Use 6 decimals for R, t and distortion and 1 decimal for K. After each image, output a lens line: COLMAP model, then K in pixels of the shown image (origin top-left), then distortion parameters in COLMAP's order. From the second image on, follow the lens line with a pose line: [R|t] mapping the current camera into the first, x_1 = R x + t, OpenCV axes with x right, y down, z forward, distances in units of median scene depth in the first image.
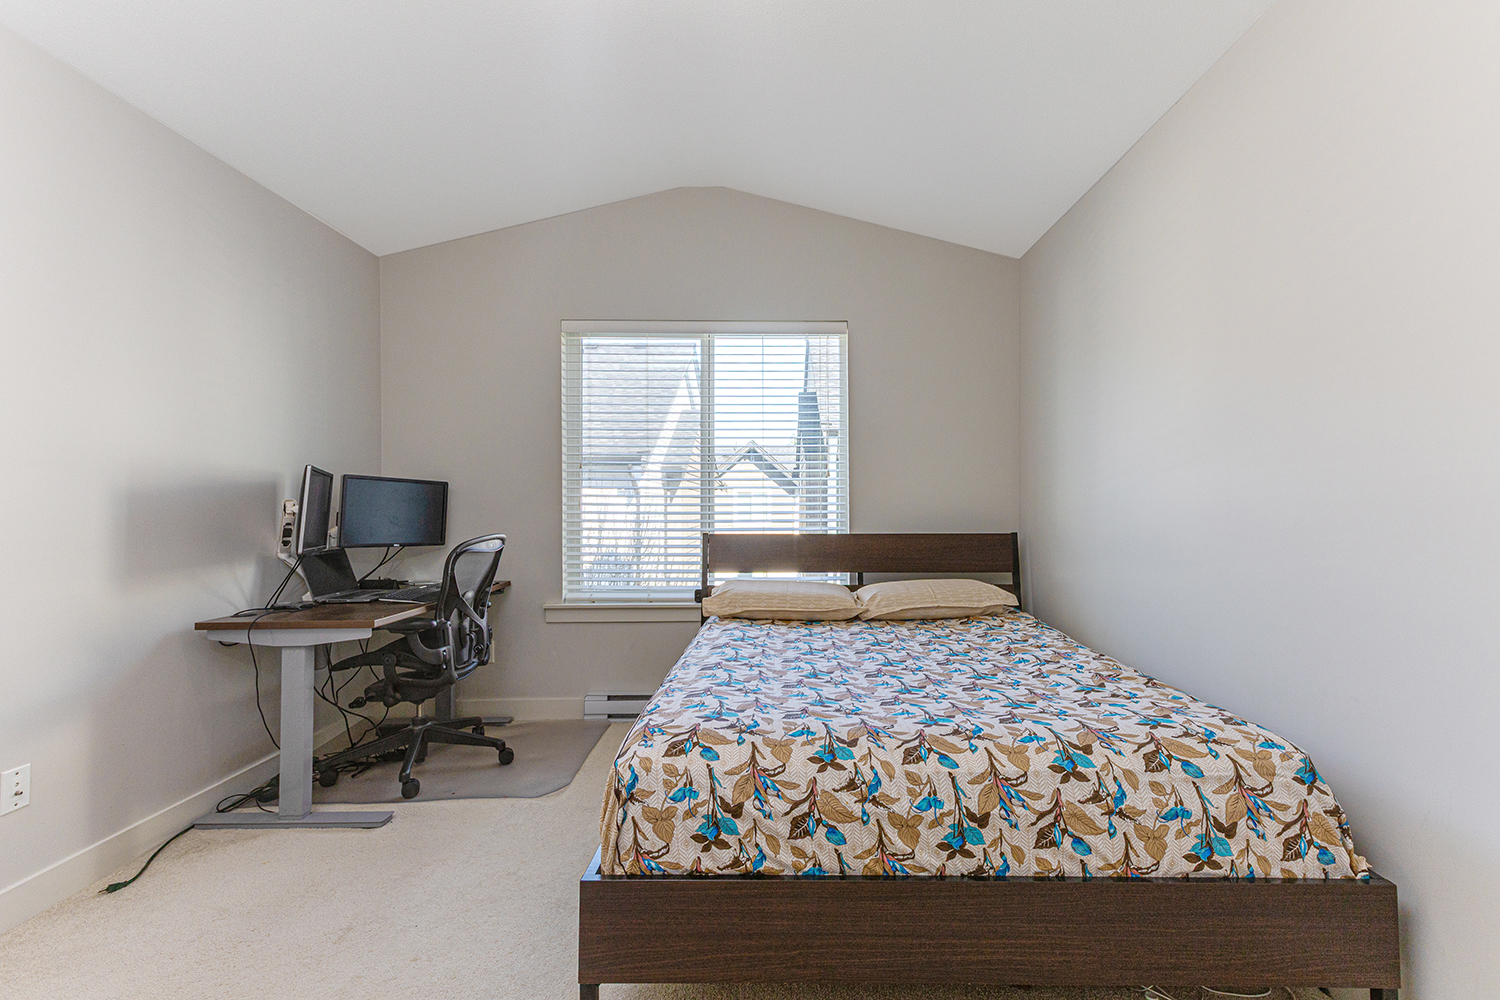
lens RADIAL K [[713.8, 0, 746.9], [0, 713.8, 495.9], [0, 0, 1]] dist [0.044194, -0.001668]
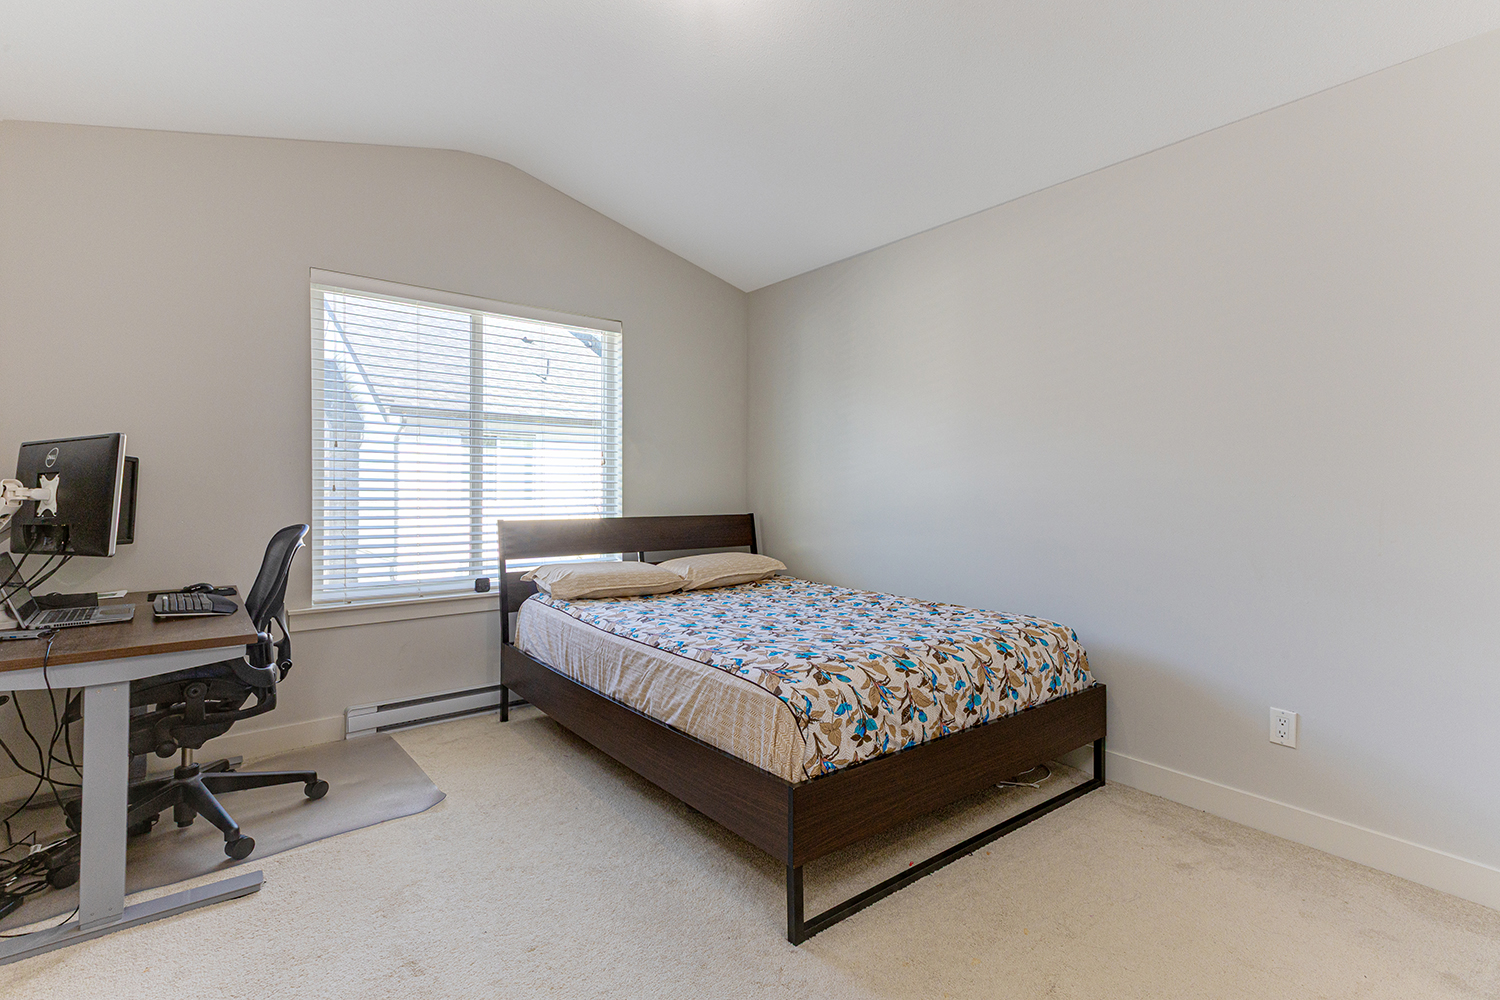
lens RADIAL K [[713.8, 0, 738.8], [0, 713.8, 497.4], [0, 0, 1]] dist [0.044194, -0.001668]
pose [[0.795537, -0.002217, 0.605901, -1.051373], [-0.010851, 0.999781, 0.017906, 0.002800], [-0.605807, -0.020819, 0.795339, 0.070560]]
